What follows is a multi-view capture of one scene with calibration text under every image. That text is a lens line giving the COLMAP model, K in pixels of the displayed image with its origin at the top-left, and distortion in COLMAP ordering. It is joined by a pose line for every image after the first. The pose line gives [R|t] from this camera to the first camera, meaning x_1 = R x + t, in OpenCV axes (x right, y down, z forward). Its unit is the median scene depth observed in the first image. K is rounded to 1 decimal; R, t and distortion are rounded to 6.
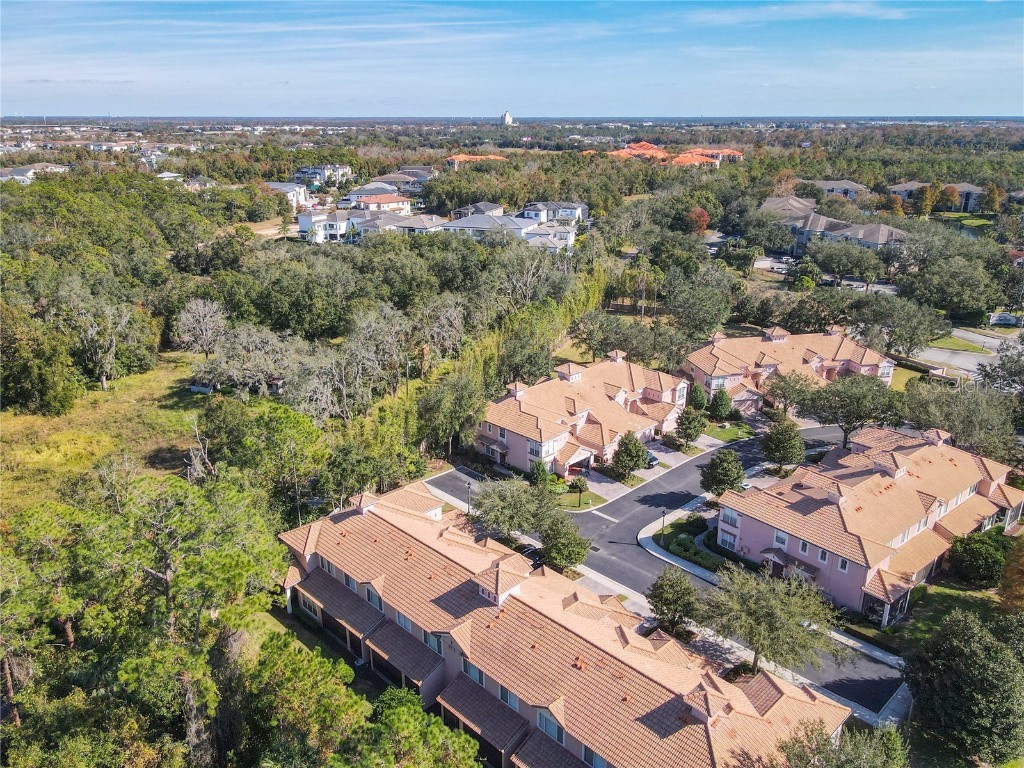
lens RADIAL K [[774.9, 0, 501.7], [0, 774.9, 379.5], [0, 0, 1]] dist [-0.001475, 0.023605]
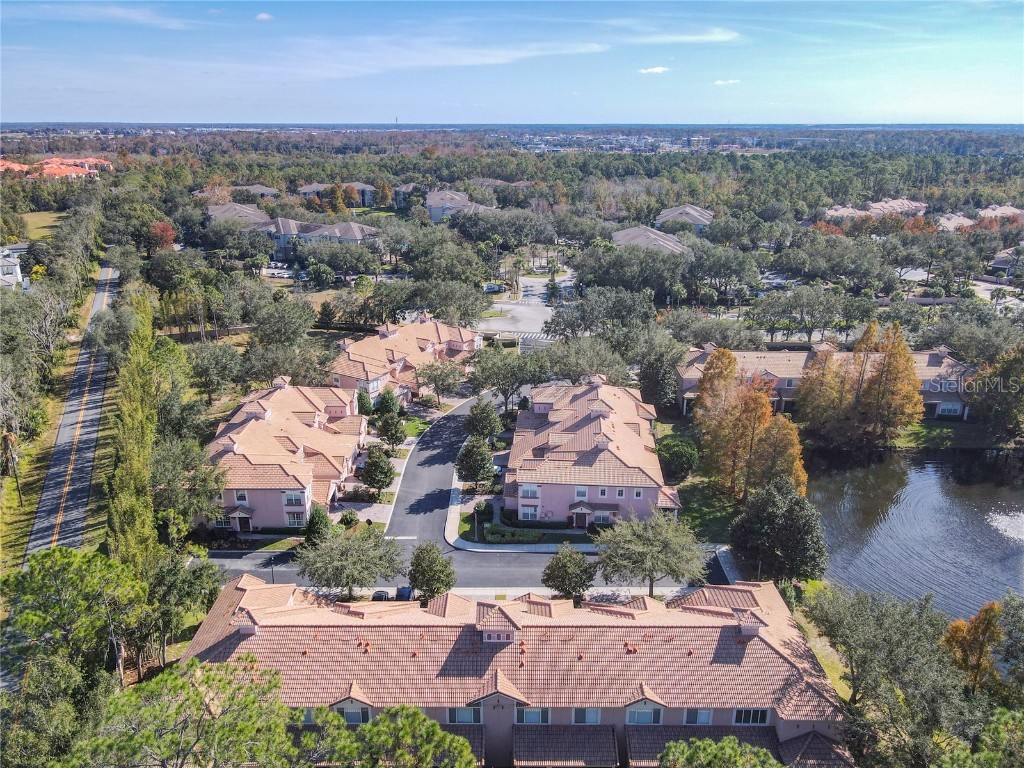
lens RADIAL K [[774.9, 0, 509.0], [0, 774.9, 379.8], [0, 0, 1]] dist [-0.001475, 0.023605]
pose [[0.696404, -0.224952, 0.681482, -0.307033], [0.229926, 0.969484, 0.085059, -0.052088], [-0.679820, 0.097455, 0.726875, 0.152576]]
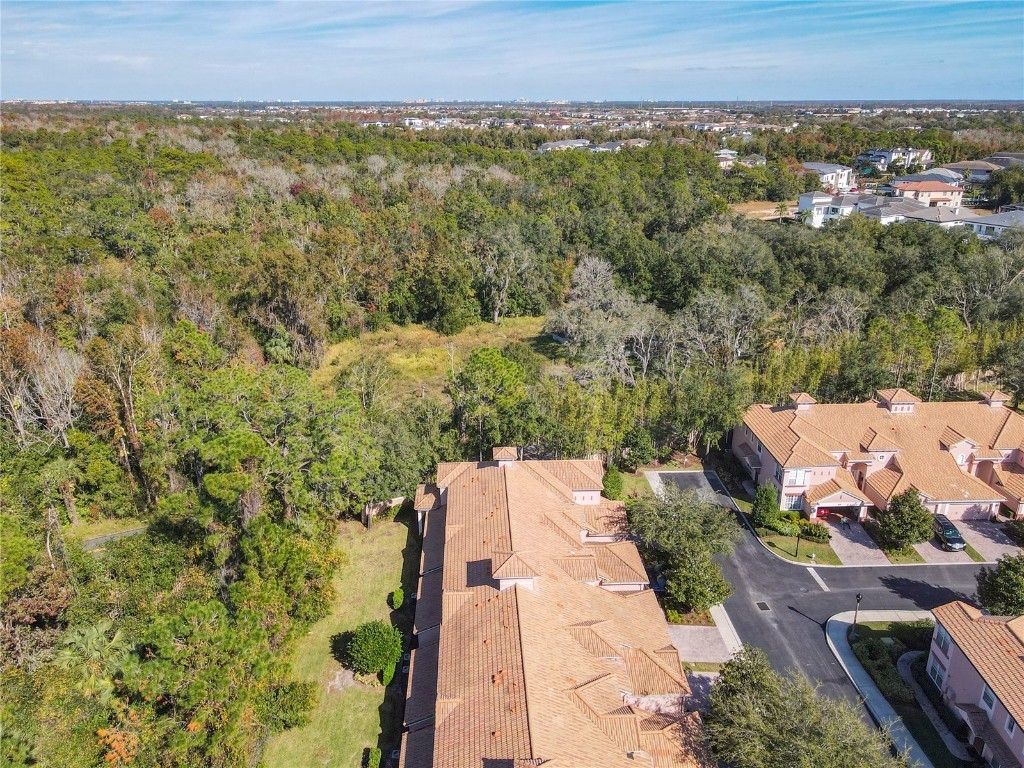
lens RADIAL K [[774.9, 0, 514.7], [0, 774.9, 386.1], [0, 0, 1]] dist [-0.001475, 0.023605]
pose [[0.750325, 0.227793, -0.620583, 0.275003], [-0.211670, 0.972118, 0.100905, -0.020584], [0.626265, 0.055647, 0.777621, 0.154286]]
